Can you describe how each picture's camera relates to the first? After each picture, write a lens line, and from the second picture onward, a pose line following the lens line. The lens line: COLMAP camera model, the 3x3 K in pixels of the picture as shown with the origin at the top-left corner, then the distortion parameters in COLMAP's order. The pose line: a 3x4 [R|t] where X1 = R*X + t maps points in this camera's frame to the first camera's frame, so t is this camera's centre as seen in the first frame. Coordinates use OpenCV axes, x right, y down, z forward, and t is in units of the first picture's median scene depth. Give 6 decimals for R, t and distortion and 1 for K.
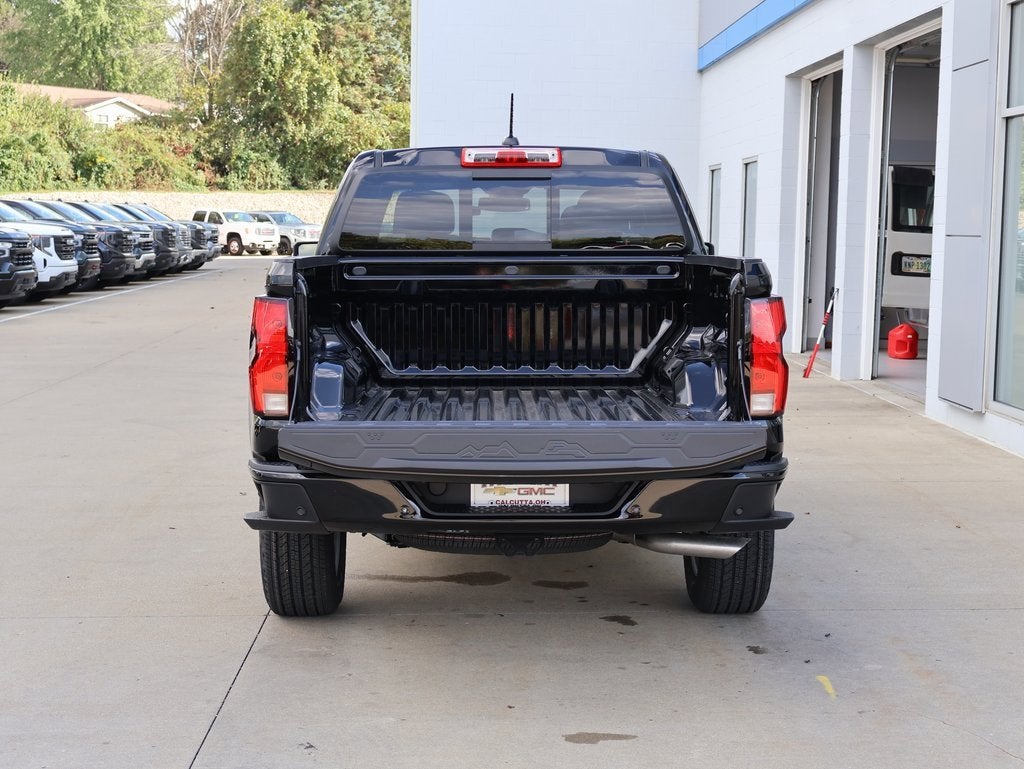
lens RADIAL K [[1769.6, 0, 512.0], [0, 1769.6, 384.5], [0, 0, 1]] dist [-0.003585, 0.064669]
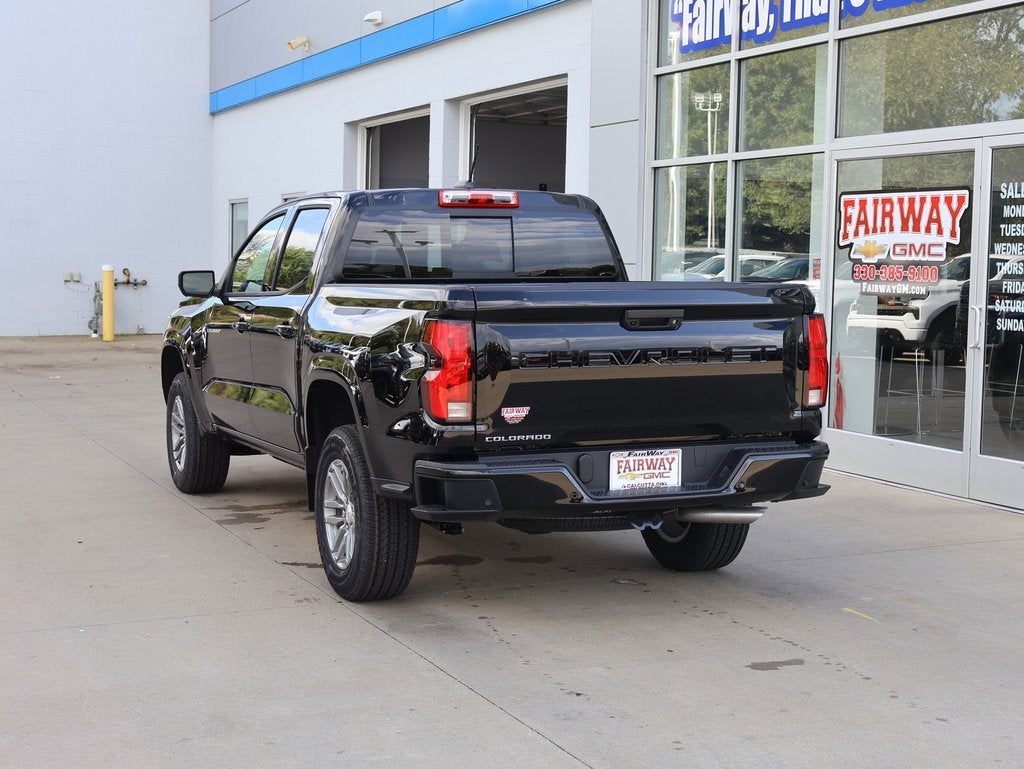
lens RADIAL K [[1612.7, 0, 512.0], [0, 1612.7, 384.5], [0, 0, 1]] dist [-0.014089, 0.058878]
pose [[0.926325, -0.029961, 0.375531, -0.374804], [0.032897, 0.999458, -0.001409, -0.003108], [-0.375285, 0.013659, 0.926809, 0.002555]]
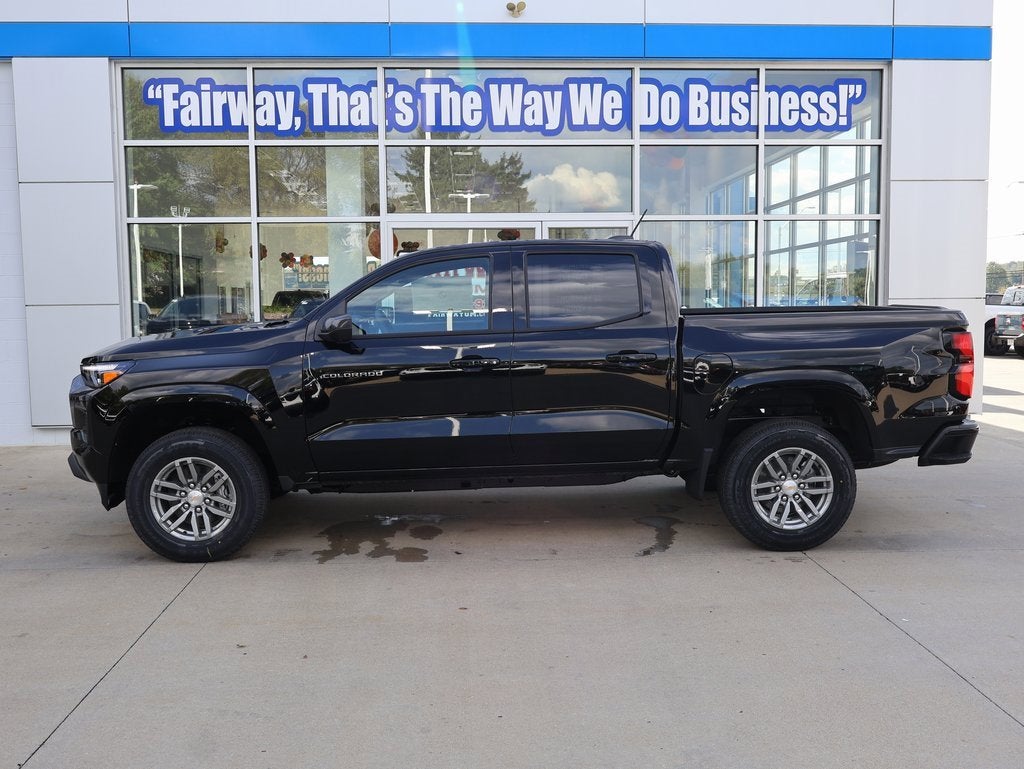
lens RADIAL K [[908.6, 0, 512.0], [0, 908.6, 384.5], [0, 0, 1]] dist [-0.008661, 0.002097]
pose [[-0.022590, -0.092810, 0.995428, -0.771784], [0.101981, 0.990274, 0.094644, -0.090375], [-0.994530, 0.103653, -0.012906, 1.113468]]
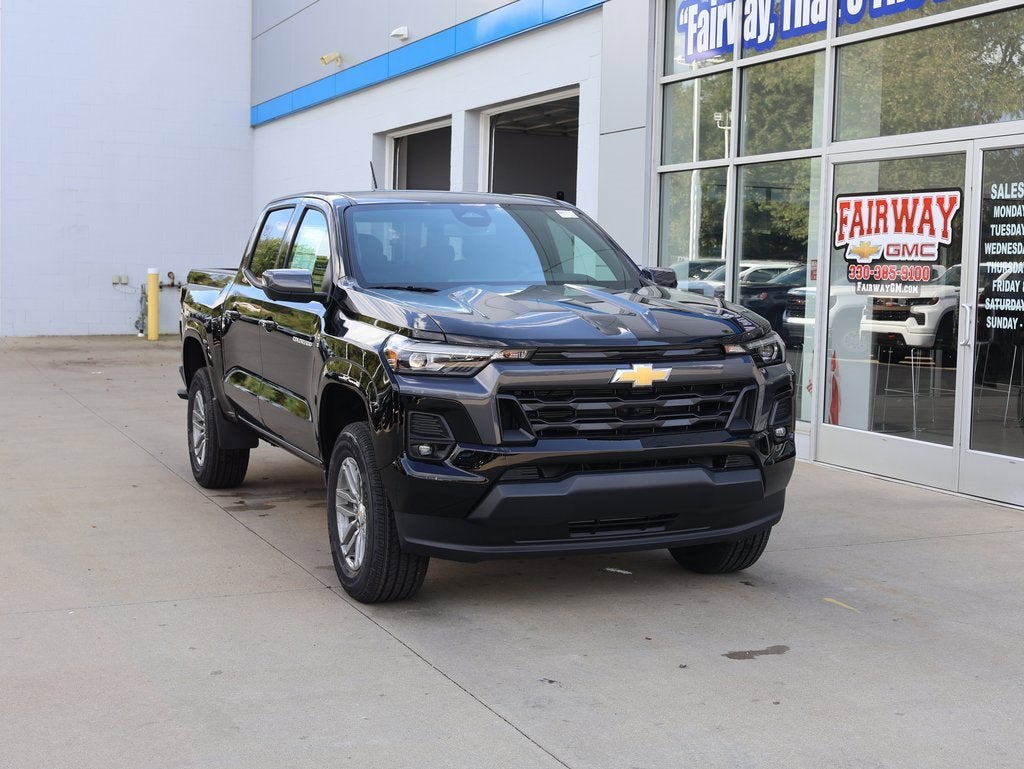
lens RADIAL K [[1506.6, 0, 512.0], [0, 1506.6, 384.5], [0, 0, 1]] dist [-0.002122, -0.006995]
pose [[0.934496, -0.023091, 0.355223, -0.332712], [0.026030, 0.999655, -0.003494, 0.004626], [-0.355020, 0.012512, 0.934775, 0.036938]]
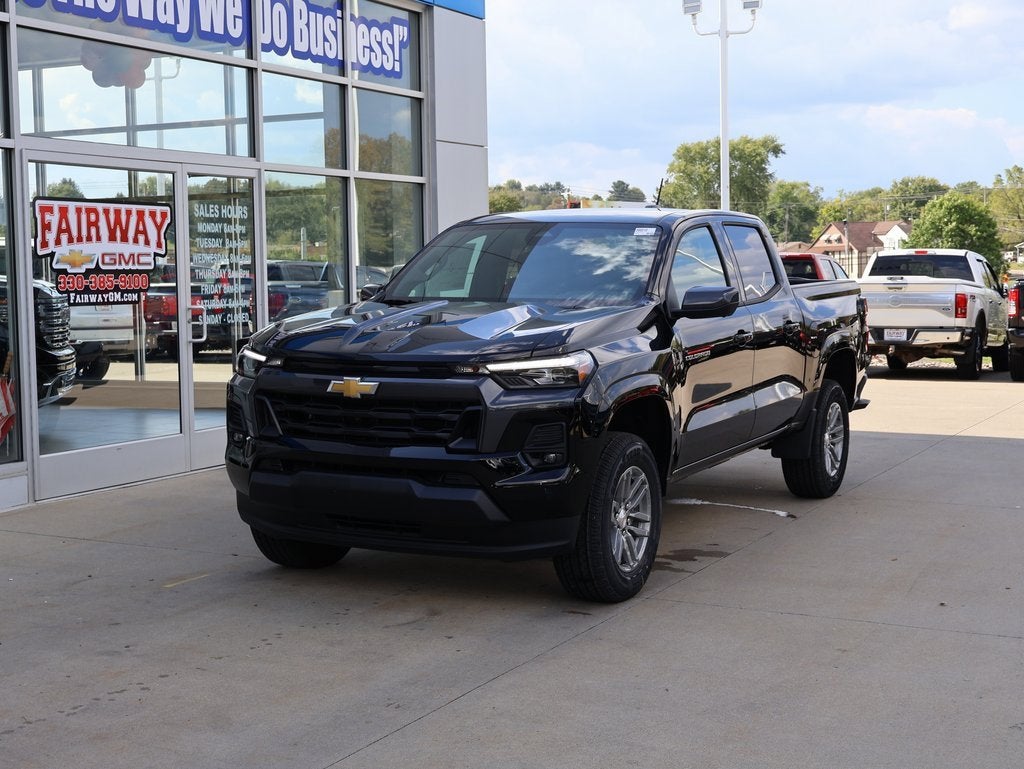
lens RADIAL K [[1587.2, 0, 512.0], [0, 1587.2, 384.5], [0, 0, 1]] dist [-0.001751, 0.009874]
pose [[-0.885347, -0.033310, 0.463737, -0.506851], [0.045997, 0.986262, 0.158658, -0.204011], [-0.462651, 0.161798, -0.871651, 2.205309]]
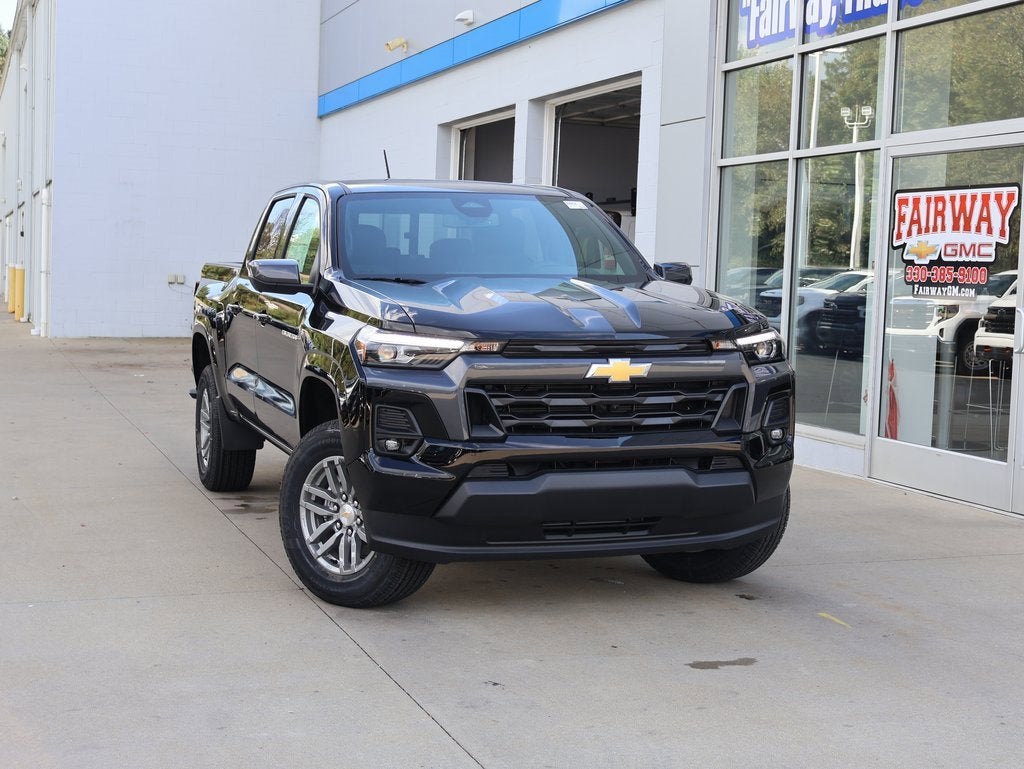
lens RADIAL K [[1647.5, 0, 518.0], [0, 1647.5, 383.1], [0, 0, 1]] dist [-0.014258, 0.021131]
pose [[0.955788, -0.002610, 0.294045, -0.277893], [0.007837, 0.999832, -0.016597, 0.018224], [-0.293952, 0.018168, 0.955648, -0.020357]]
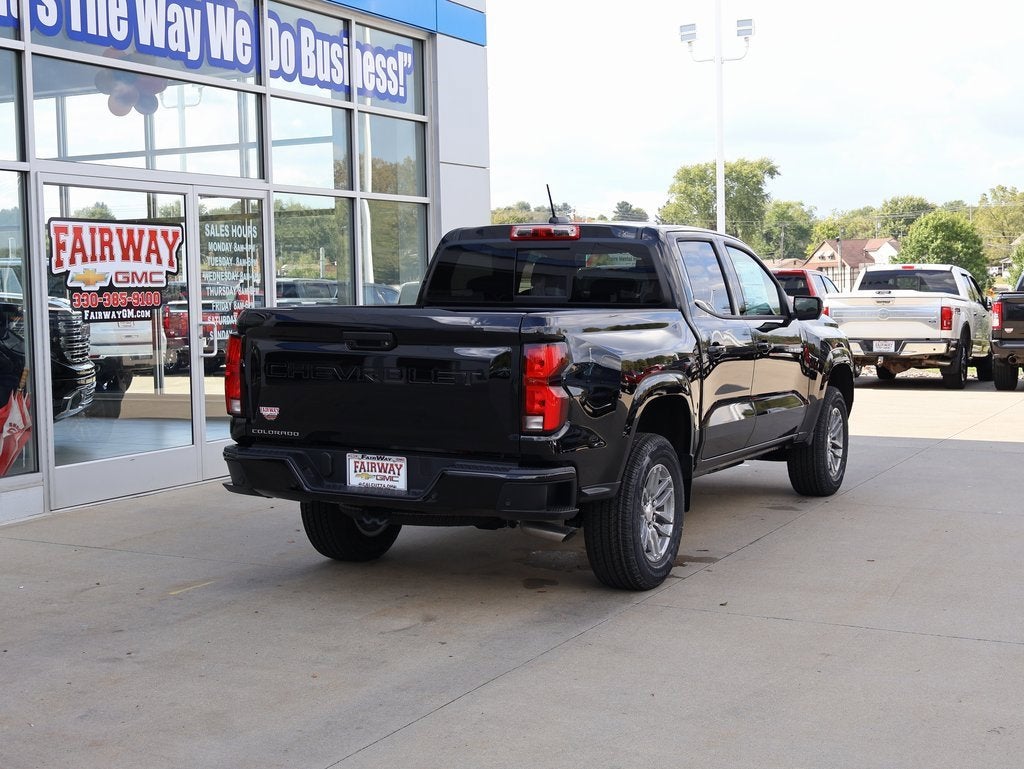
lens RADIAL K [[1506.6, 0, 512.0], [0, 1506.6, 384.5], [0, 0, 1]] dist [-0.002122, -0.006995]
pose [[-0.882204, -0.025801, 0.470160, -0.506895], [0.051687, 0.987158, 0.151157, -0.200741], [-0.468022, 0.157653, -0.869541, 2.181653]]
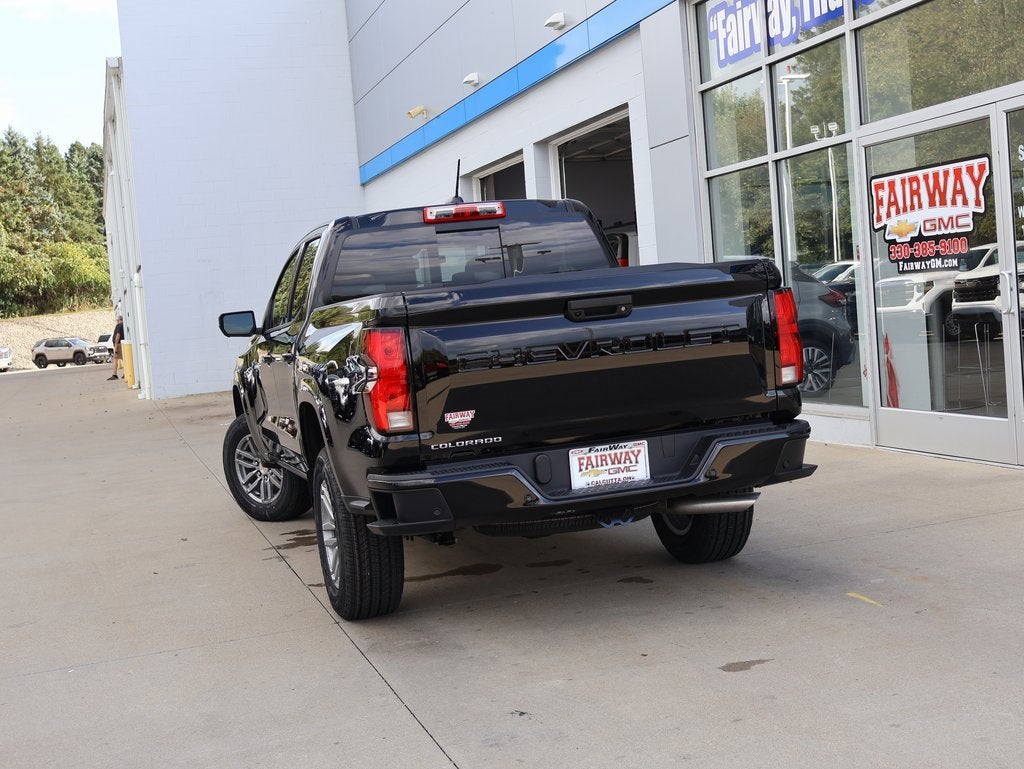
lens RADIAL K [[1373.2, 0, 517.4], [0, 1373.2, 378.7], [0, 0, 1]] dist [0.014876, -0.085088]
pose [[0.959428, -0.109182, 0.259956, -0.213399], [0.121037, 0.992195, -0.029992, 0.014661], [-0.254652, 0.060239, 0.965155, 0.104805]]
